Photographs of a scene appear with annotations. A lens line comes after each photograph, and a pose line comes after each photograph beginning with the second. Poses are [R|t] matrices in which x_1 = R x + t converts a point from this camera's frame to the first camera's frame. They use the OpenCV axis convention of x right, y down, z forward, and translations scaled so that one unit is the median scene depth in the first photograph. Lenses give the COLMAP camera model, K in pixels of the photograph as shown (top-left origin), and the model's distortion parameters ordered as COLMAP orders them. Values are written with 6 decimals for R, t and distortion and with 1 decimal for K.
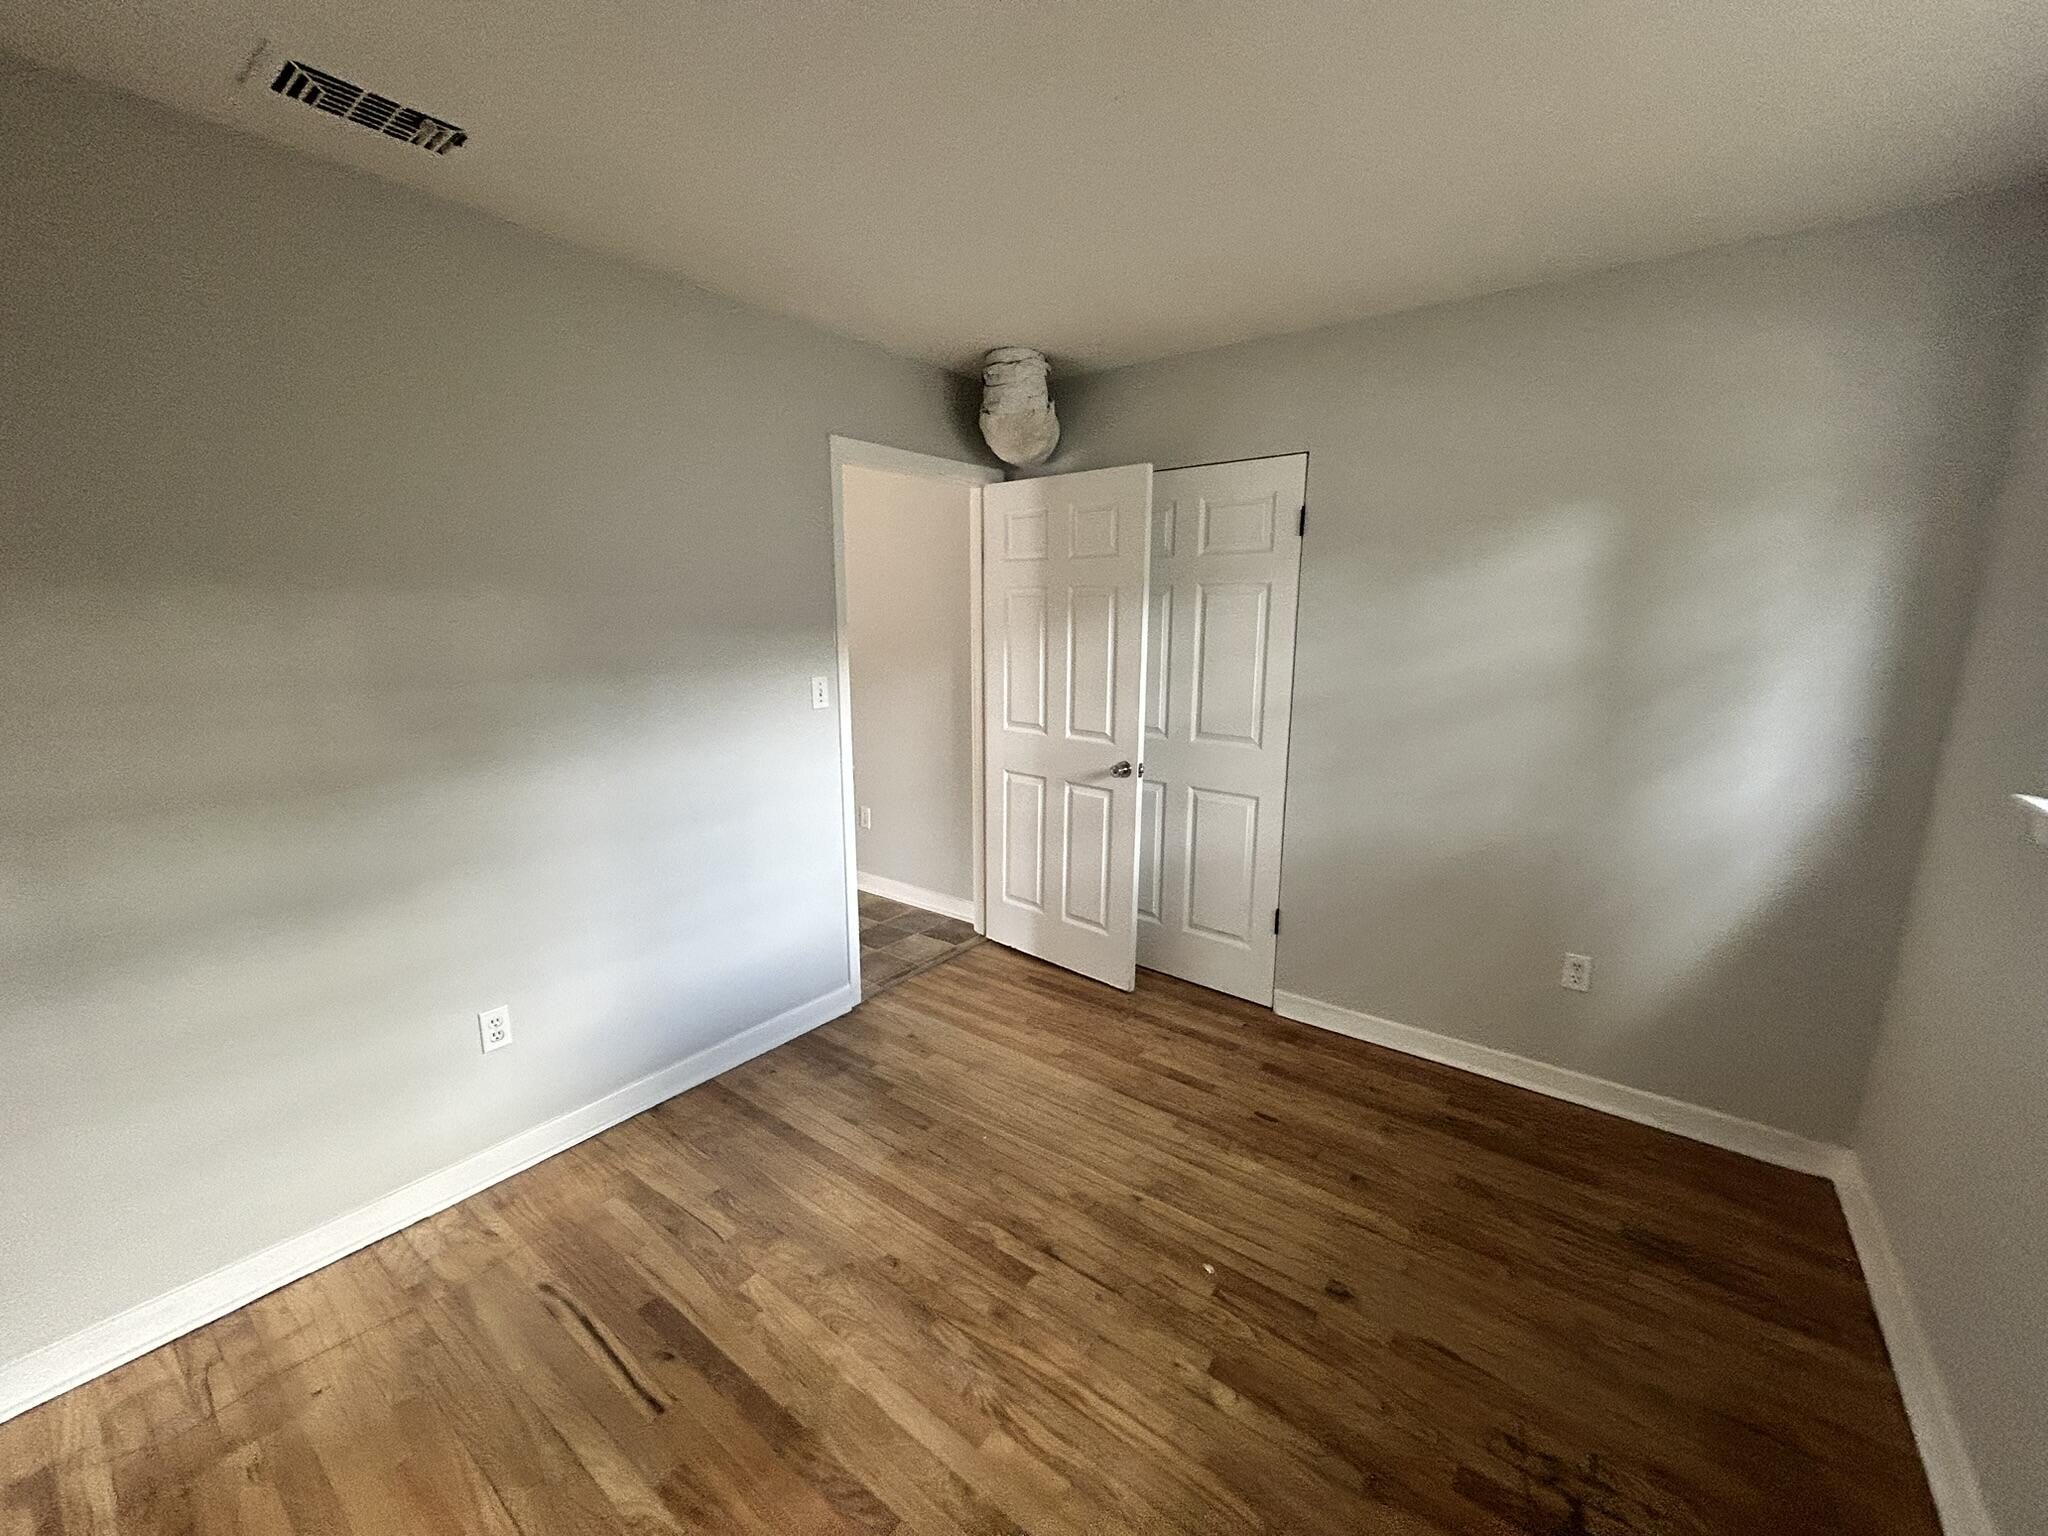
lens RADIAL K [[821.5, 0, 1016.1], [0, 821.5, 769.8], [0, 0, 1]] dist [-0.000389, 0.000146]
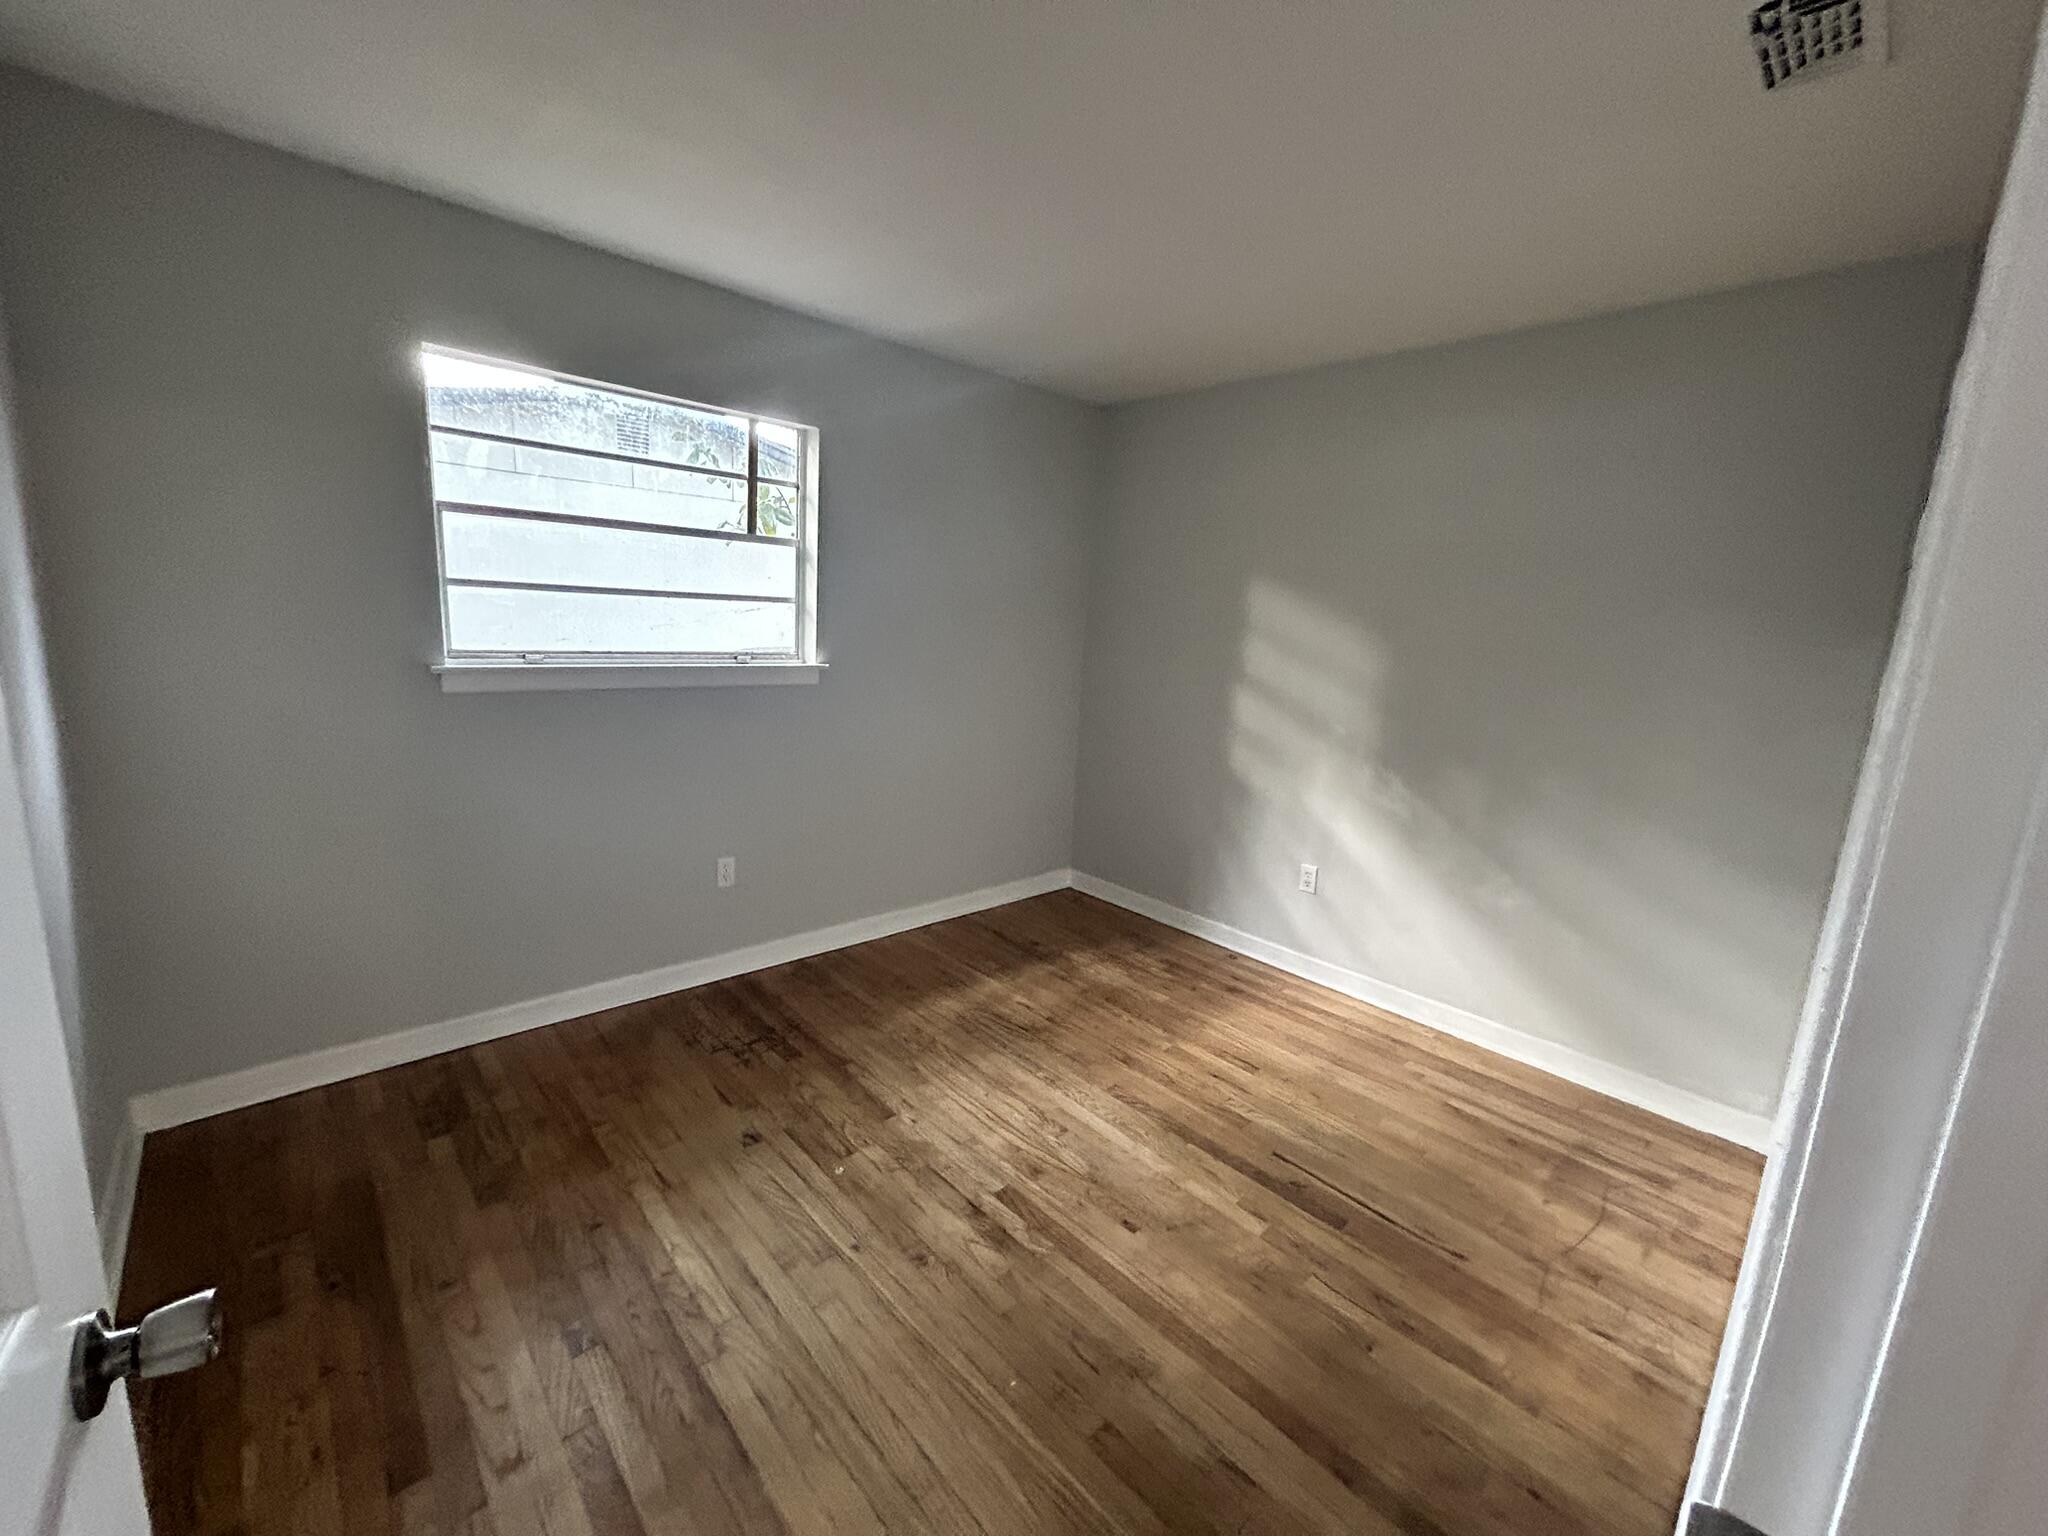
lens RADIAL K [[821.5, 0, 1017.2], [0, 821.5, 758.2], [0, 0, 1]] dist [-0.000389, 0.000146]
pose [[-0.983627, -0.084200, 0.159336, -0.130970], [-0.022645, 0.934882, 0.354237, -0.312159], [-0.178788, 0.344828, -0.921482, 1.815753]]
